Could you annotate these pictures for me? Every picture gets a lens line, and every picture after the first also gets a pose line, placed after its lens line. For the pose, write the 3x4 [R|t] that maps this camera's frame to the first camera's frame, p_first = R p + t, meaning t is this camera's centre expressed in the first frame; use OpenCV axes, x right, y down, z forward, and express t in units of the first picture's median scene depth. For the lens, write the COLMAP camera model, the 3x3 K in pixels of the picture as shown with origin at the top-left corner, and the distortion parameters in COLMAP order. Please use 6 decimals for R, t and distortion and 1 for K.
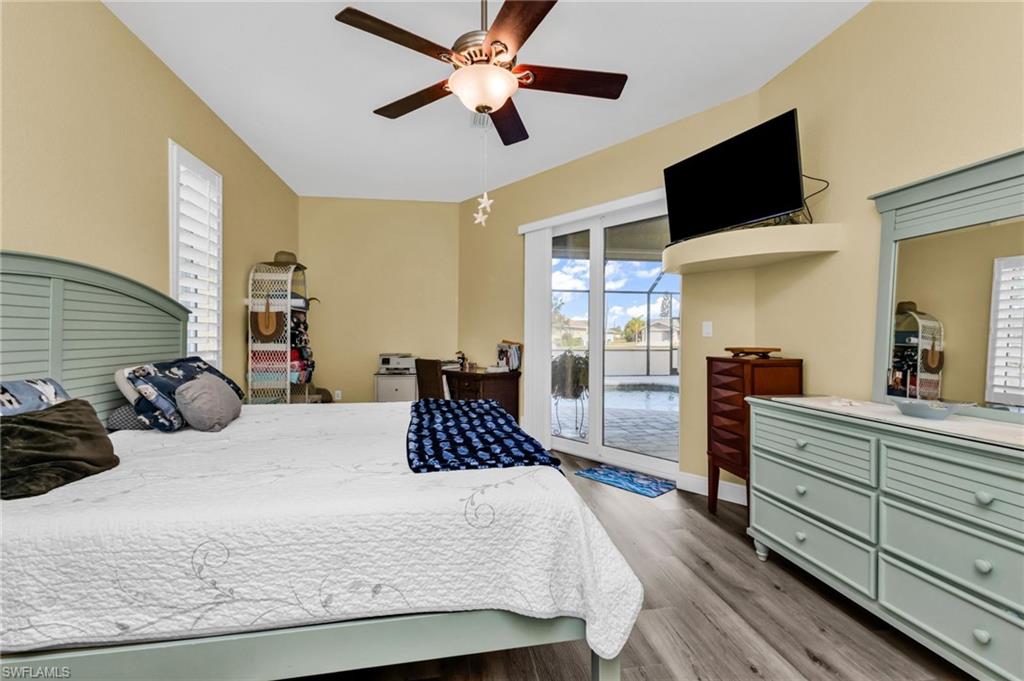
lens RADIAL K [[443.3, 0, 507.9], [0, 443.3, 346.8], [0, 0, 1]] dist [0.012885, -0.000143]
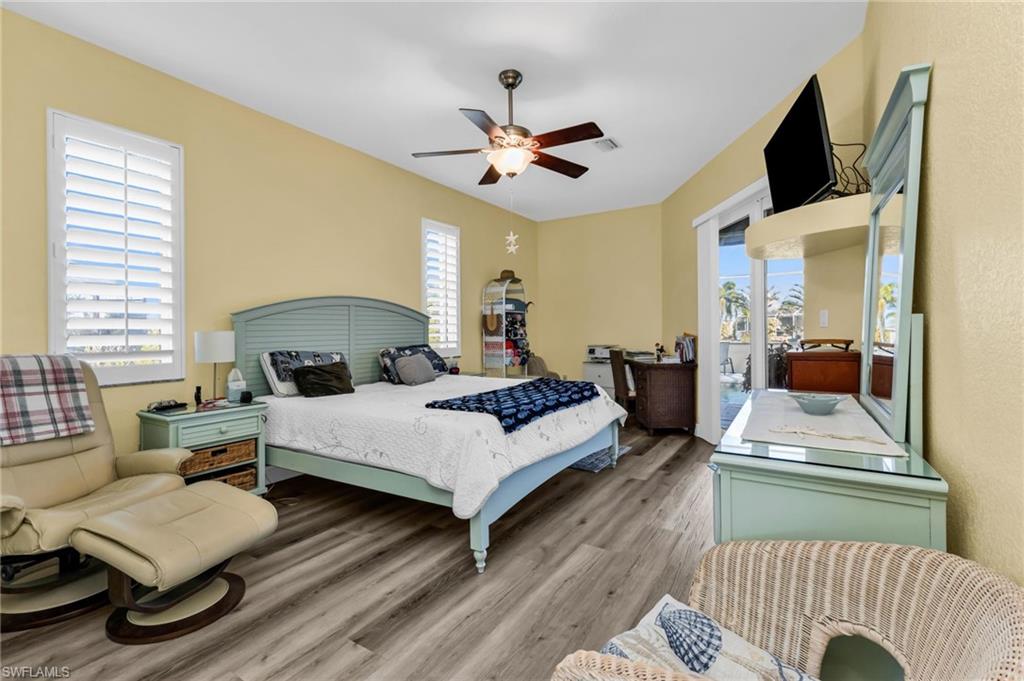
lens RADIAL K [[455.6, 0, 512.5], [0, 455.6, 336.6], [0, 0, 1]] dist [0.000191, -0.000097]
pose [[0.756875, -0.004156, -0.653547, 0.465785], [-0.001325, 0.999968, -0.007893, 0.004163], [0.653559, 0.006840, 0.756845, -0.061849]]
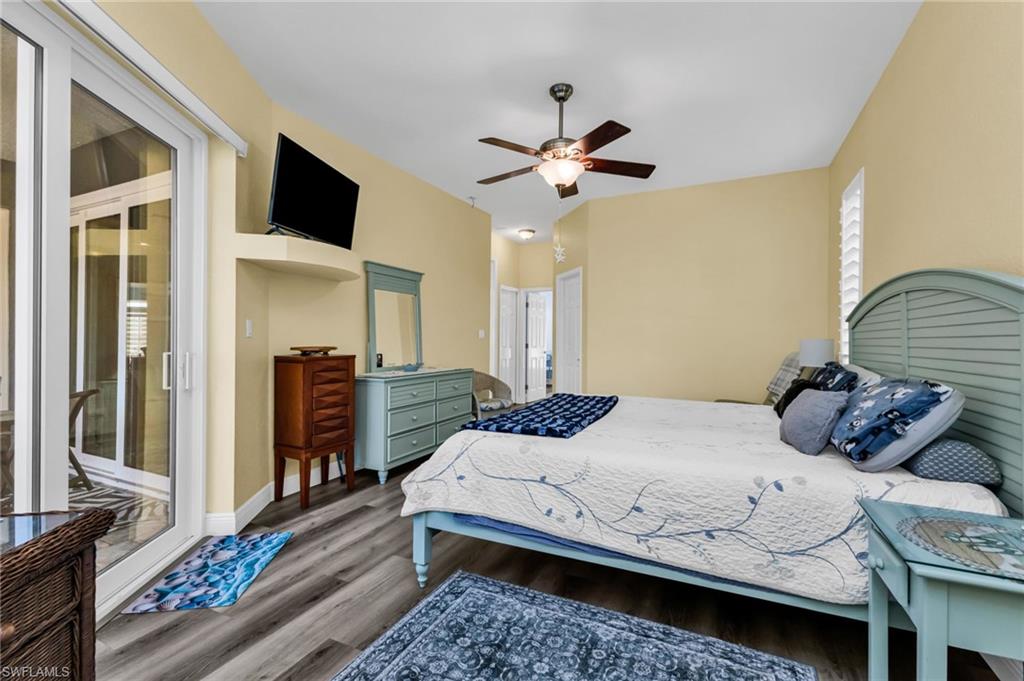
lens RADIAL K [[455.6, 0, 512.5], [0, 455.6, 336.6], [0, 0, 1]] dist [0.000191, -0.000097]
pose [[-0.829148, -0.007141, 0.558983, -0.381888], [0.001047, 0.999897, 0.014326, -0.027797], [-0.559027, 0.012464, -0.829055, 1.176650]]
